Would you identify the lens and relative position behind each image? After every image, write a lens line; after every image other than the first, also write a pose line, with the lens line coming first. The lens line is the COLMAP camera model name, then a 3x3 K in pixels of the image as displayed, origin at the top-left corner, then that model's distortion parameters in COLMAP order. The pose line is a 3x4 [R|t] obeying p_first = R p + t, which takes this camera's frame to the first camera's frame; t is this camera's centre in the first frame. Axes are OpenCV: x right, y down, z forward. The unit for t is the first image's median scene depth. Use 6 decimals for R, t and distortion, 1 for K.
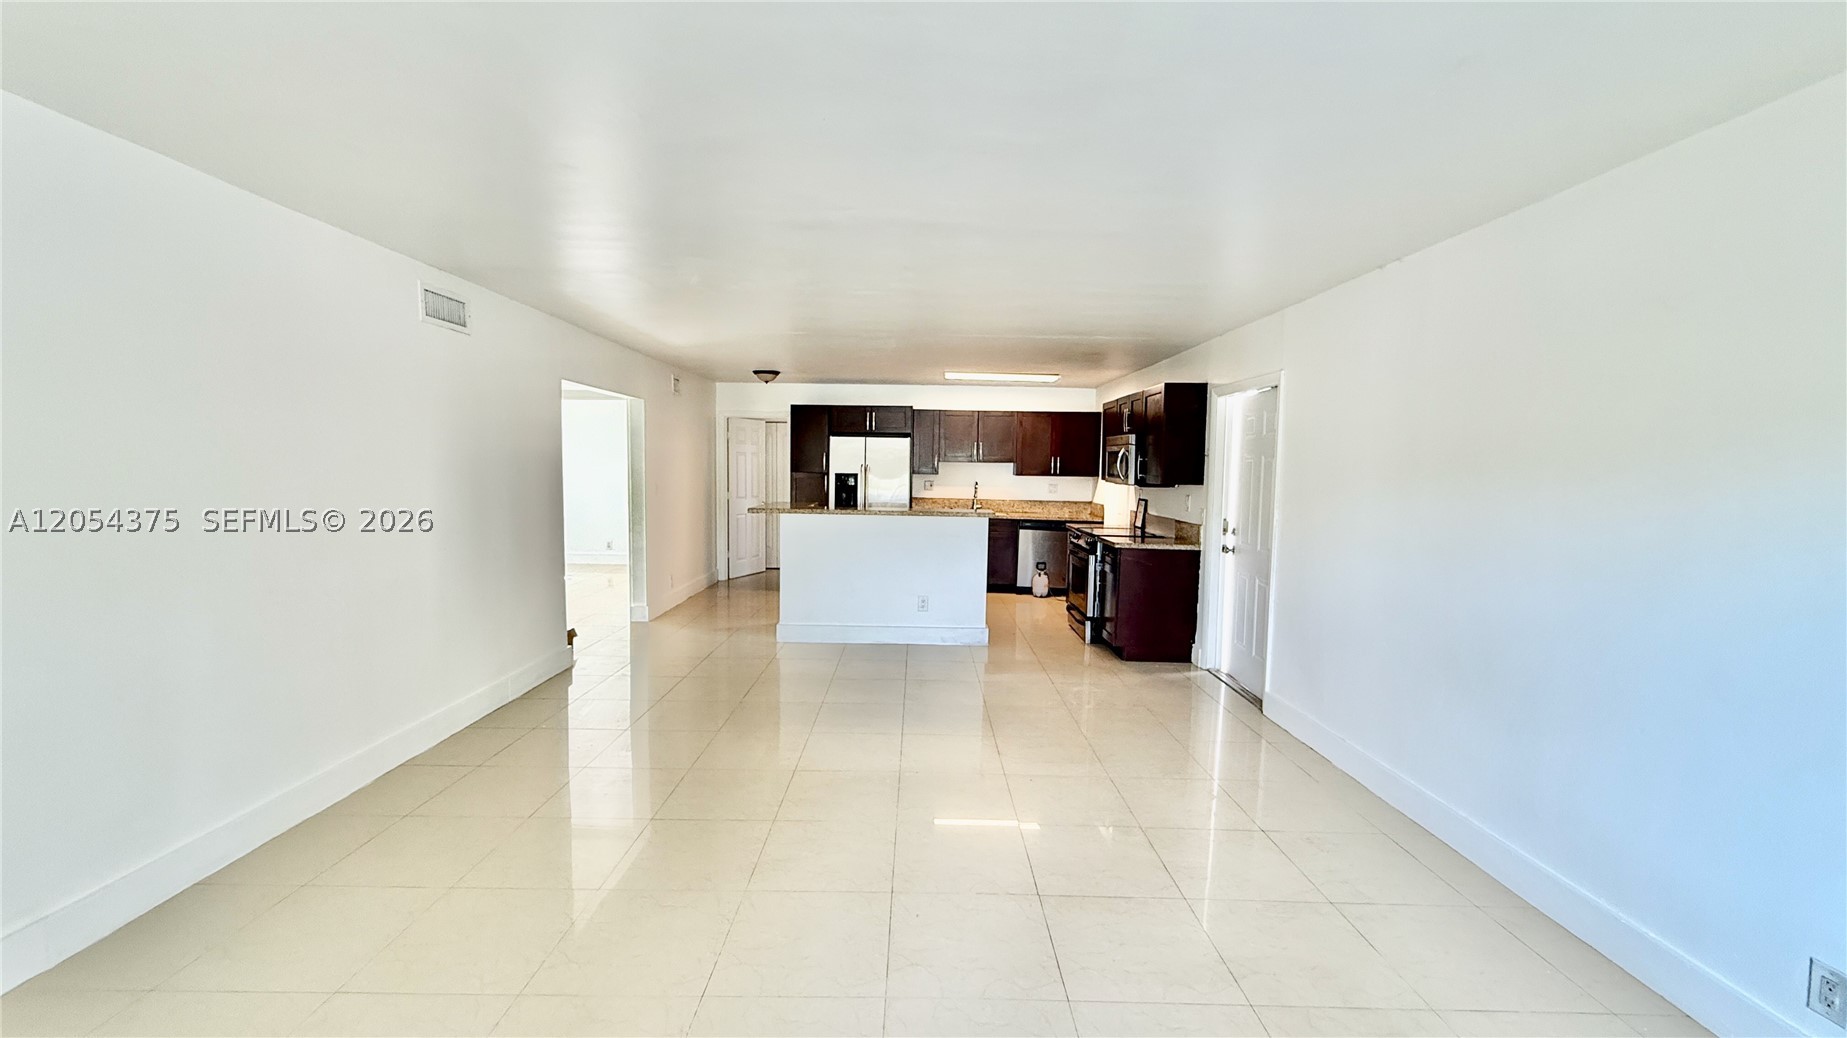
lens RADIAL K [[736.1, 0, 921.0], [0, 736.1, 518.0], [0, 0, 1]] dist [0.000044, -0.000177]
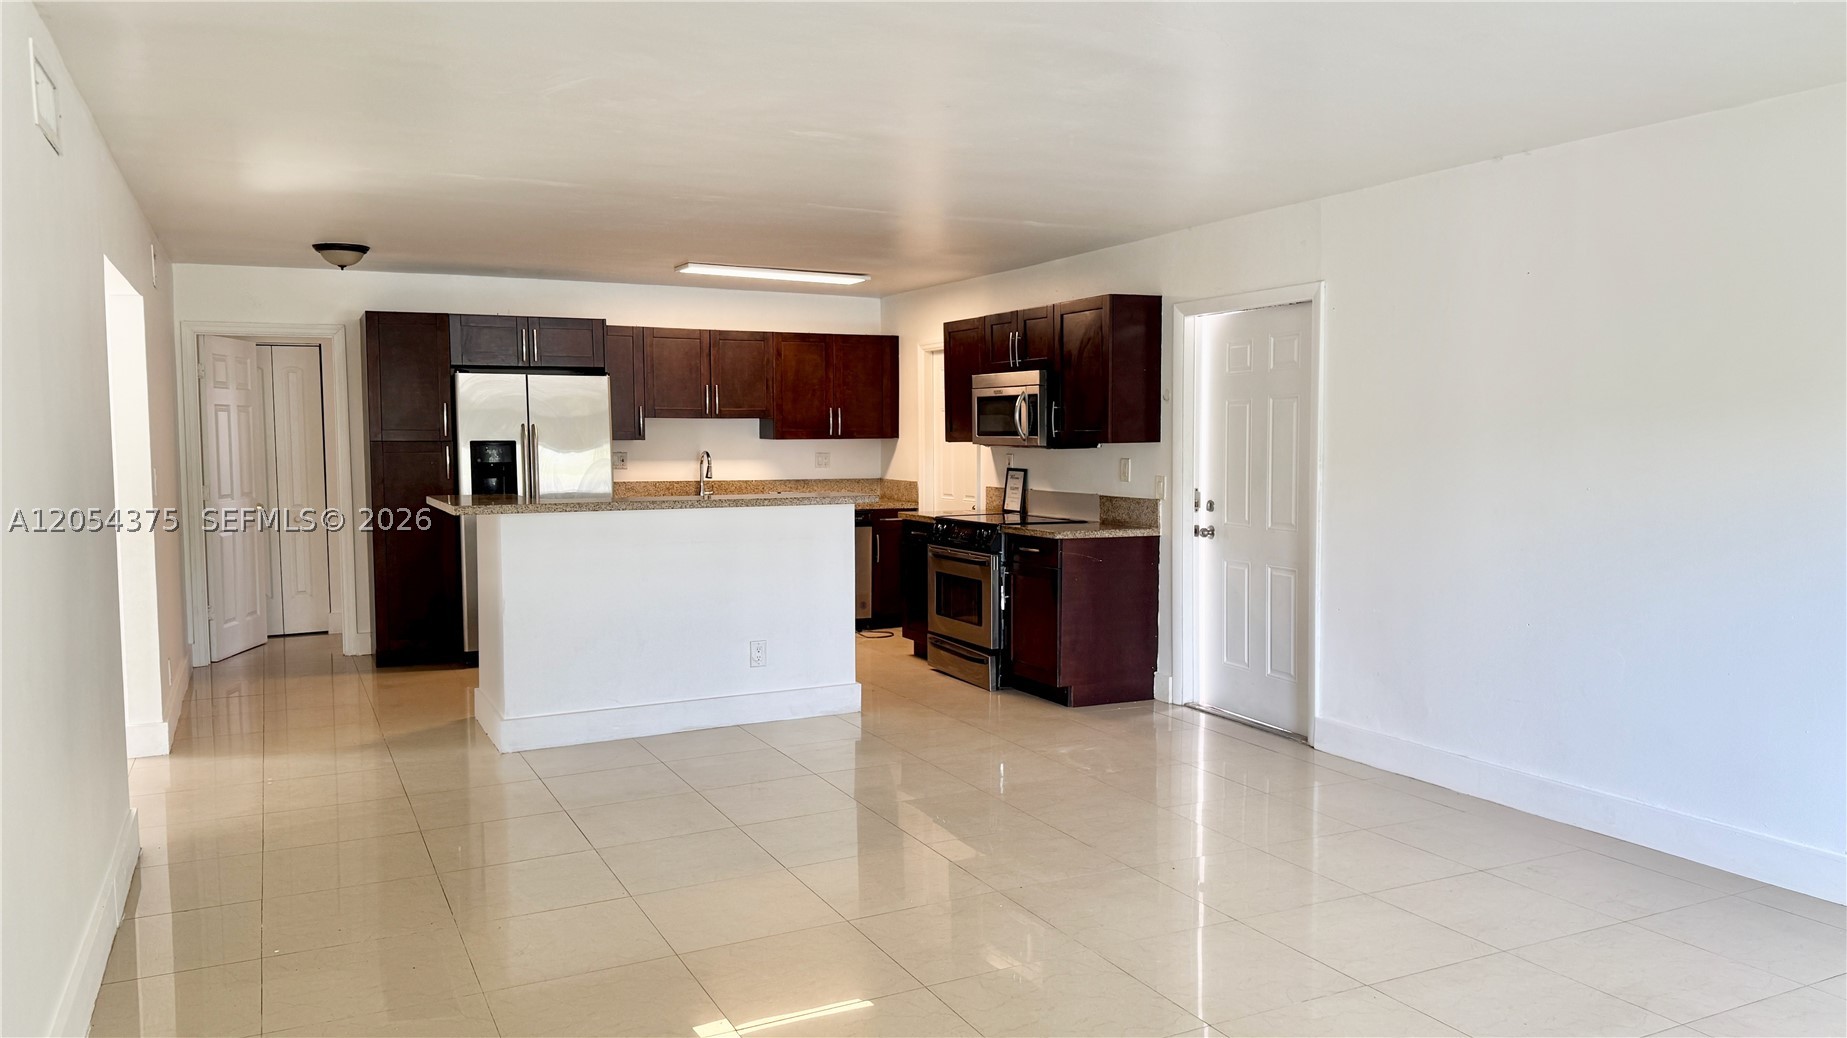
lens RADIAL K [[1271.8, 0, 940.0], [0, 1271.8, 514.2], [0, 0, 1]] dist [0.042055, -0.034022]
pose [[0.888108, -0.048850, 0.457031, -0.254812], [0.050659, 0.998681, 0.008304, 0.002021], [-0.456834, 0.015778, 0.889412, 0.015305]]
